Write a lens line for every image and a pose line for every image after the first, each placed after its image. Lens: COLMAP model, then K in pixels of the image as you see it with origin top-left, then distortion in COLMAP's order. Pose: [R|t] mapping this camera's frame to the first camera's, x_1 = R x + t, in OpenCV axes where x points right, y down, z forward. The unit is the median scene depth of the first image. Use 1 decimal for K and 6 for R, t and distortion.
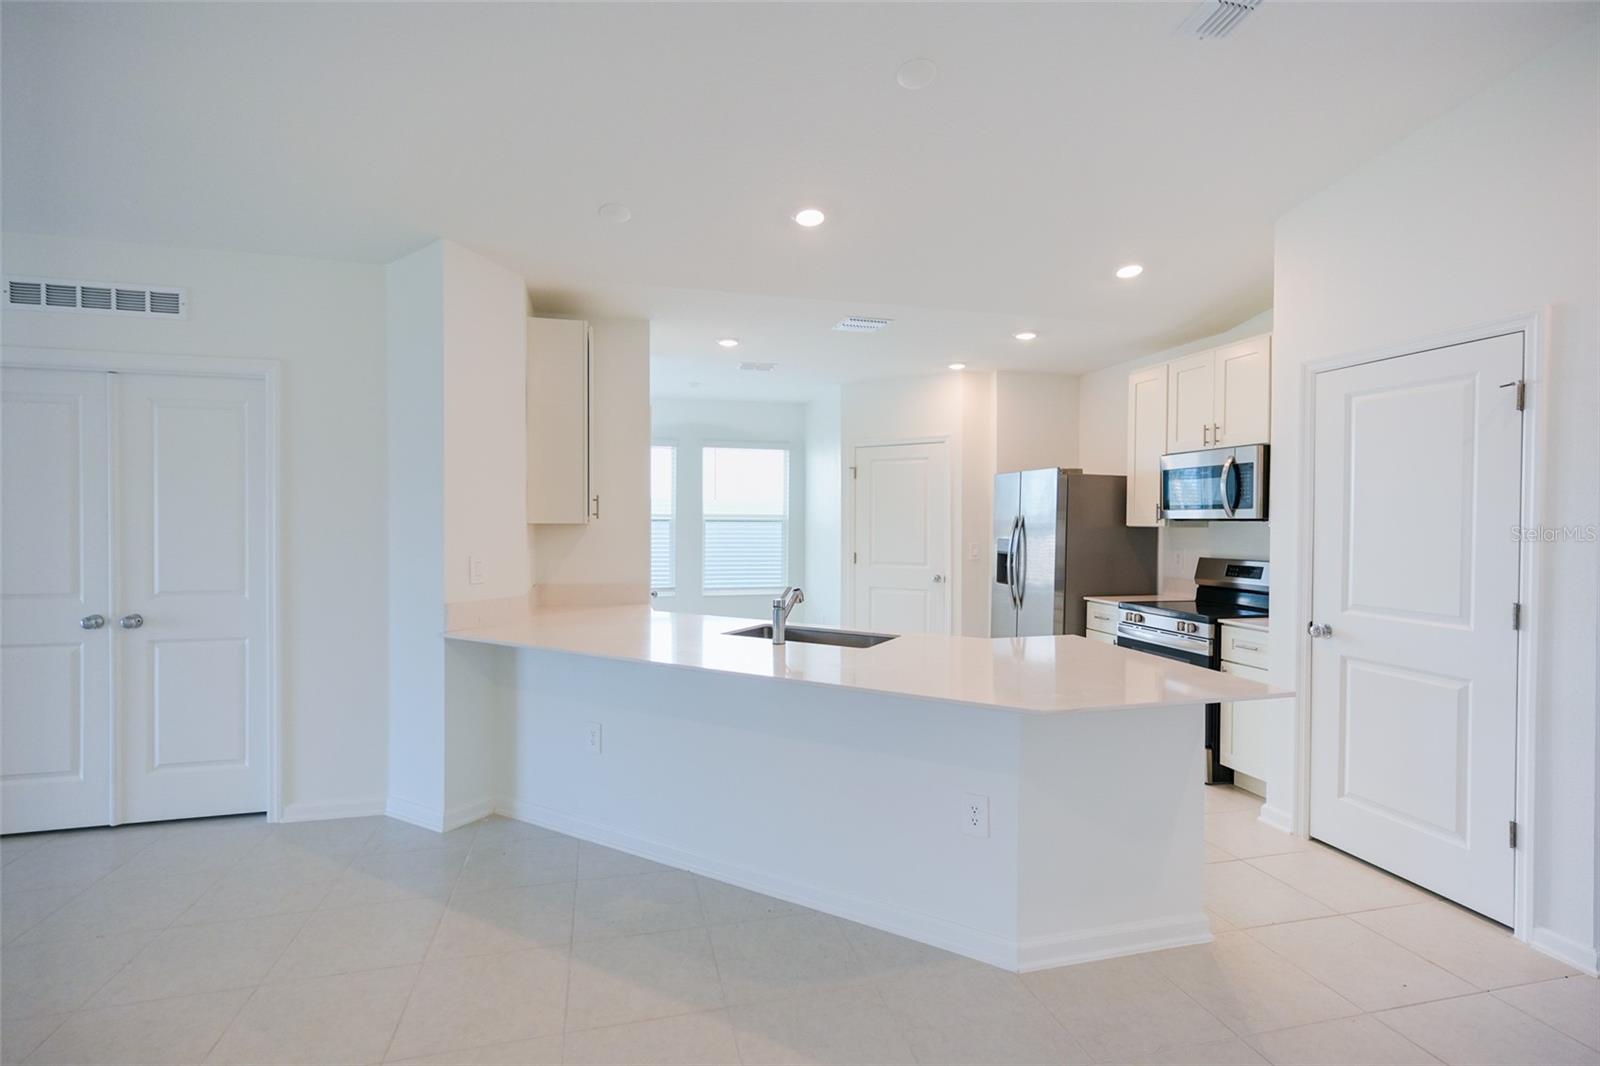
lens RADIAL K [[758.8, 0, 798.5], [0, 758.8, 527.9], [0, 0, 1]] dist [0.000752, 0.005595]
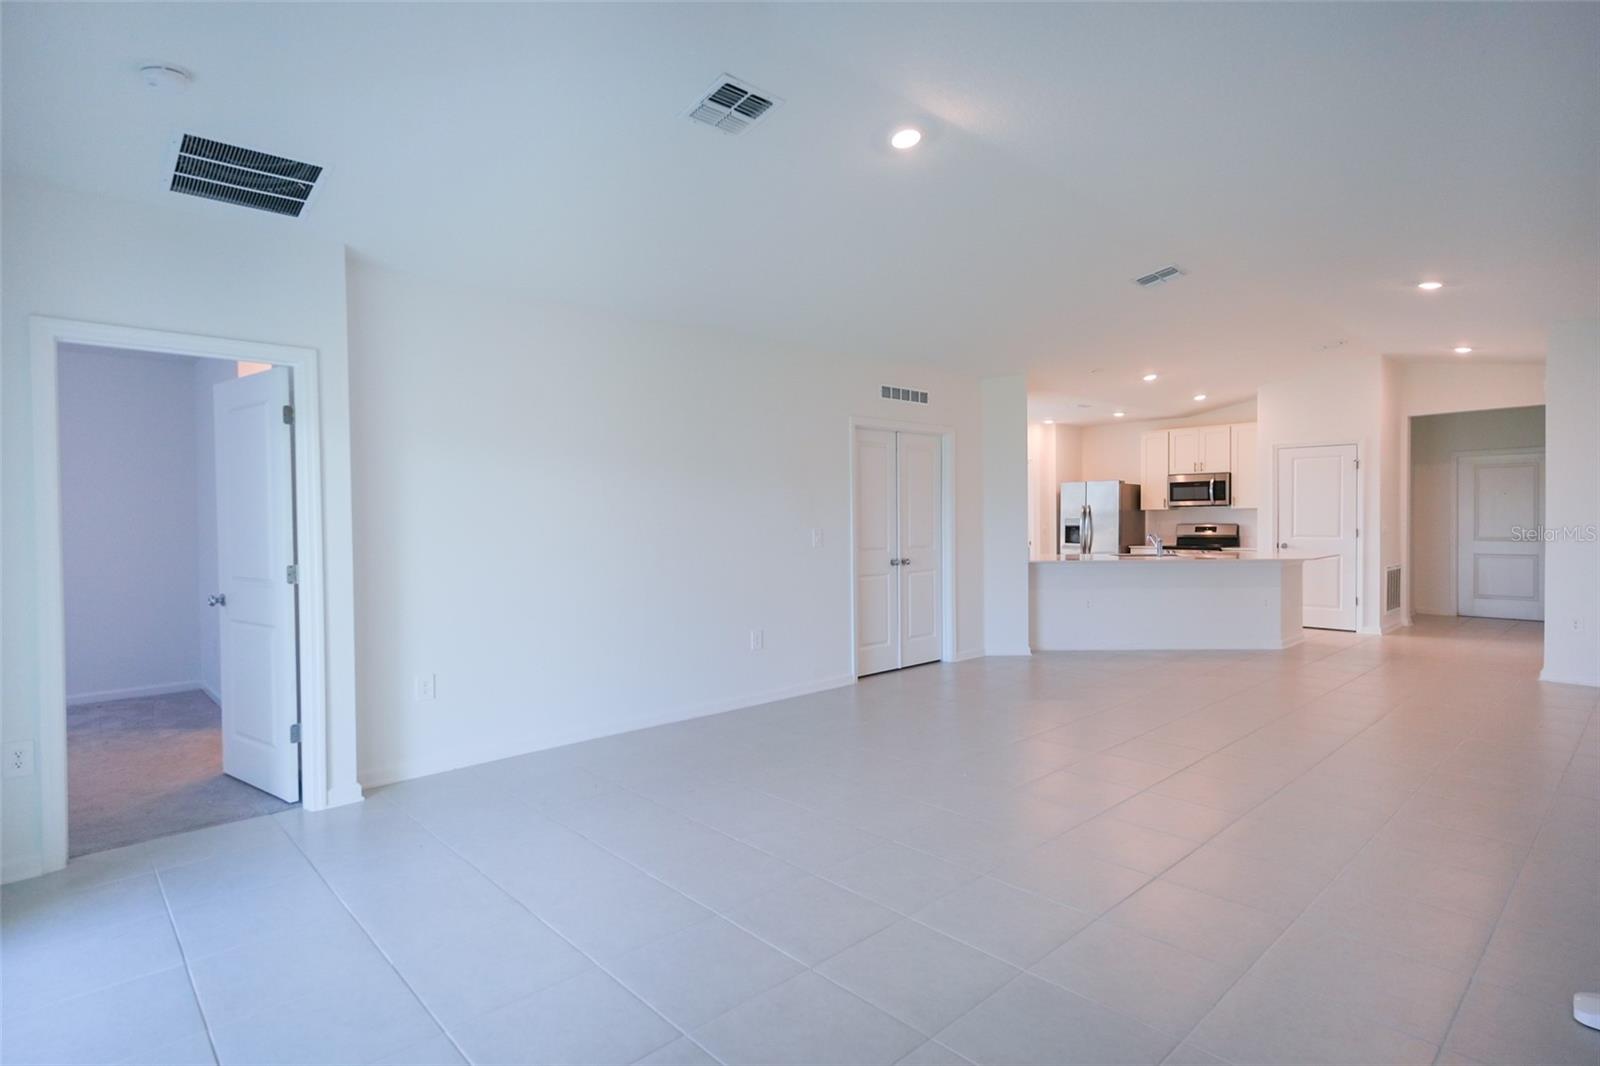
lens RADIAL K [[833.4, 0, 798.0], [0, 833.4, 527.9], [0, 0, 1]] dist [0.005597, 0.002090]
pose [[0.874806, -0.020464, 0.484042, -1.547699], [0.019204, 0.999787, 0.007561, 0.012097], [-0.484093, 0.002682, 0.875012, -0.515555]]
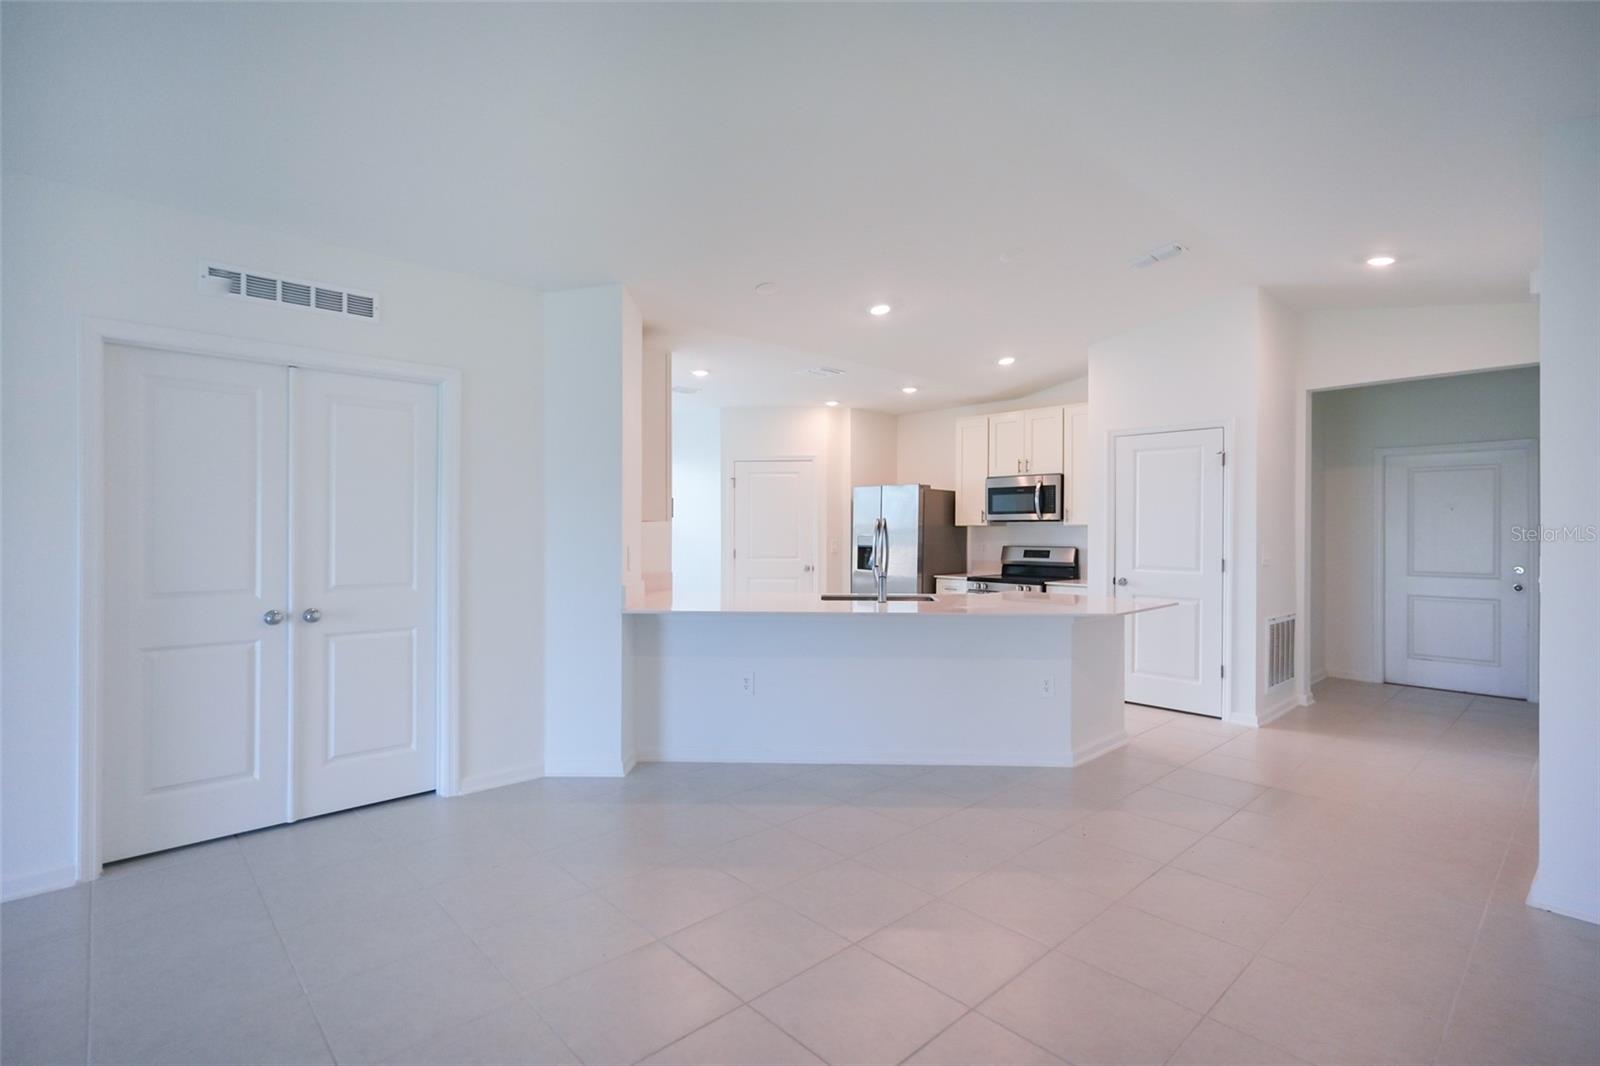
lens RADIAL K [[758.8, 0, 801.5], [0, 758.8, 528.8], [0, 0, 1]] dist [0.000752, 0.005595]
pose [[0.876419, -0.001440, 0.481547, -0.575921], [0.005758, 0.999955, -0.007489, 0.014213], [-0.481514, 0.009336, 0.876388, -0.138820]]
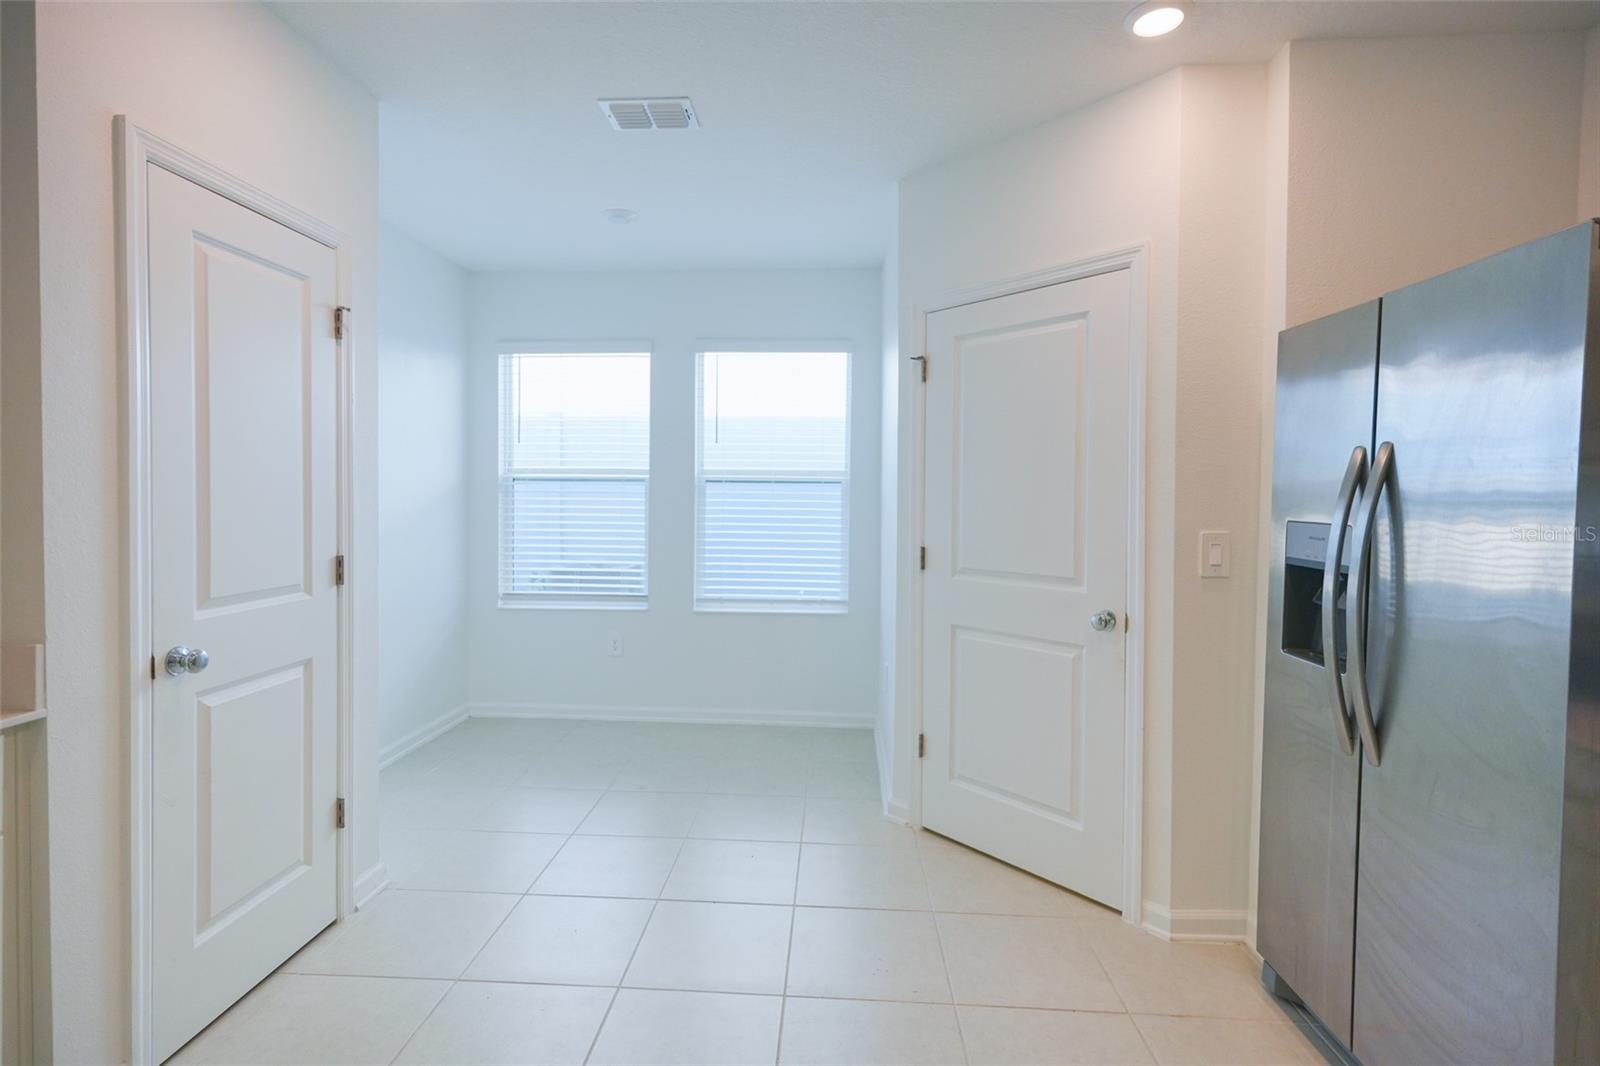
lens RADIAL K [[758.8, 0, 797.0], [0, 758.8, 507.8], [0, 0, 1]] dist [0.000752, 0.005595]
pose [[0.952370, 0.008935, -0.304815, 0.198351], [-0.006576, 0.999940, 0.008766, 0.008826], [0.304875, -0.006344, 0.952371, 0.769829]]
